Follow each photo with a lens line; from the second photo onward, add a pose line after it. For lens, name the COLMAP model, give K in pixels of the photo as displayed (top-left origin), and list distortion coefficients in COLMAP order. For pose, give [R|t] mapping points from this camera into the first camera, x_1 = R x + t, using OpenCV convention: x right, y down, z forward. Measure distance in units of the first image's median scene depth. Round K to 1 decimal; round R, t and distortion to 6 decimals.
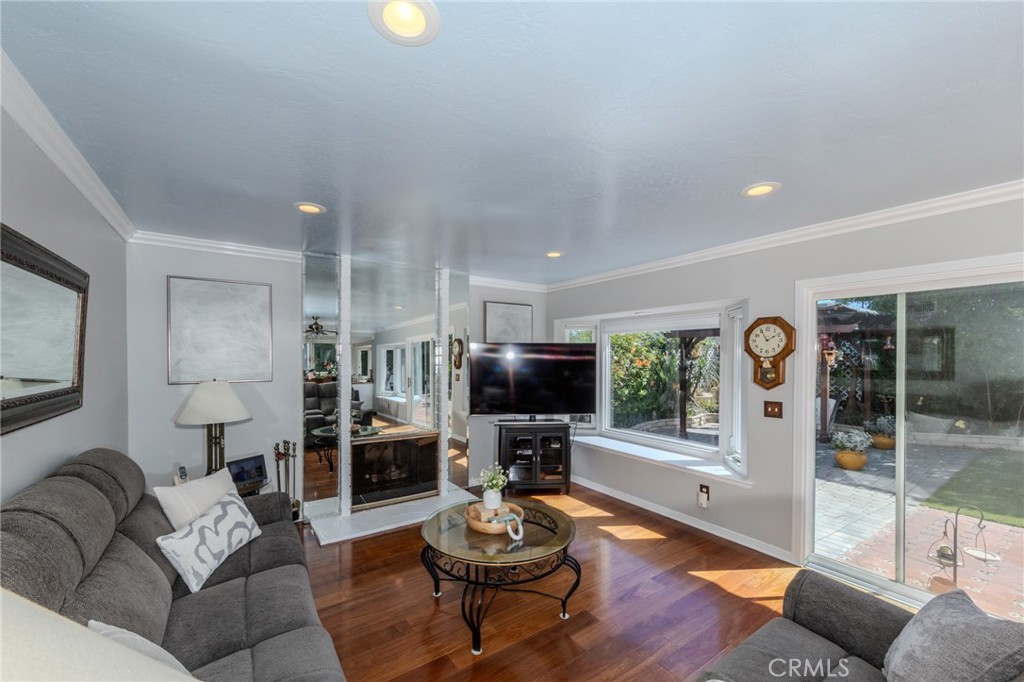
lens RADIAL K [[403.3, 0, 484.6], [0, 403.3, 366.3], [0, 0, 1]] dist [0.000986, 0.000014]
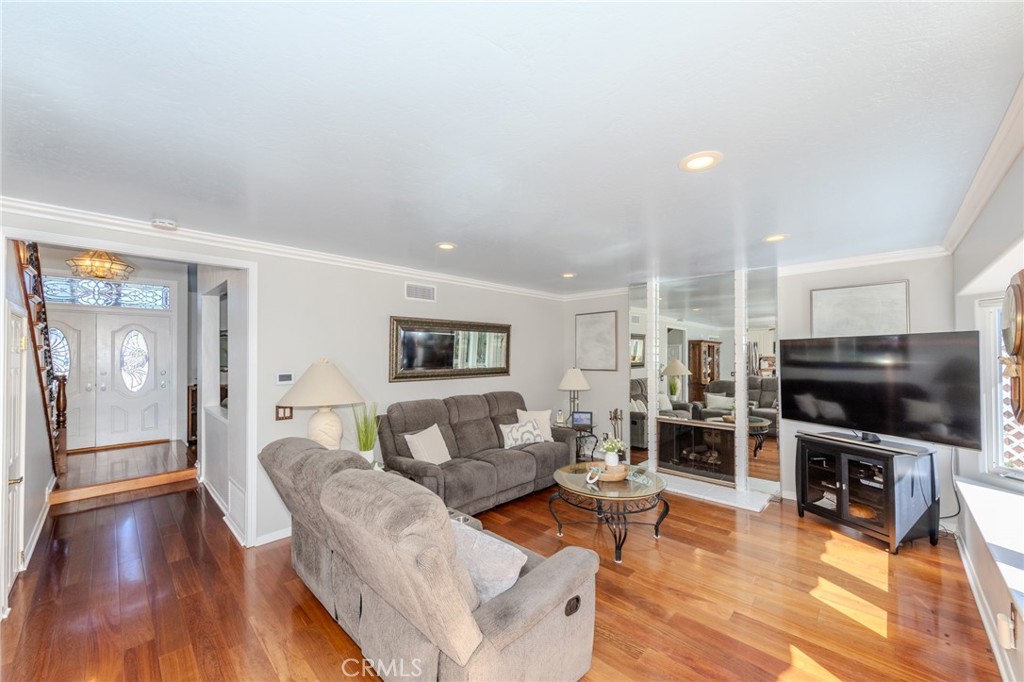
lens RADIAL K [[385.1, 0, 517.0], [0, 385.1, 352.3], [0, 0, 1]] dist [0.001312, 0.000106]
pose [[0.239107, -0.005958, -0.970975, 0.792631], [-0.019783, 0.999744, -0.011006, -0.008175], [0.970792, 0.021840, 0.238928, 0.240385]]
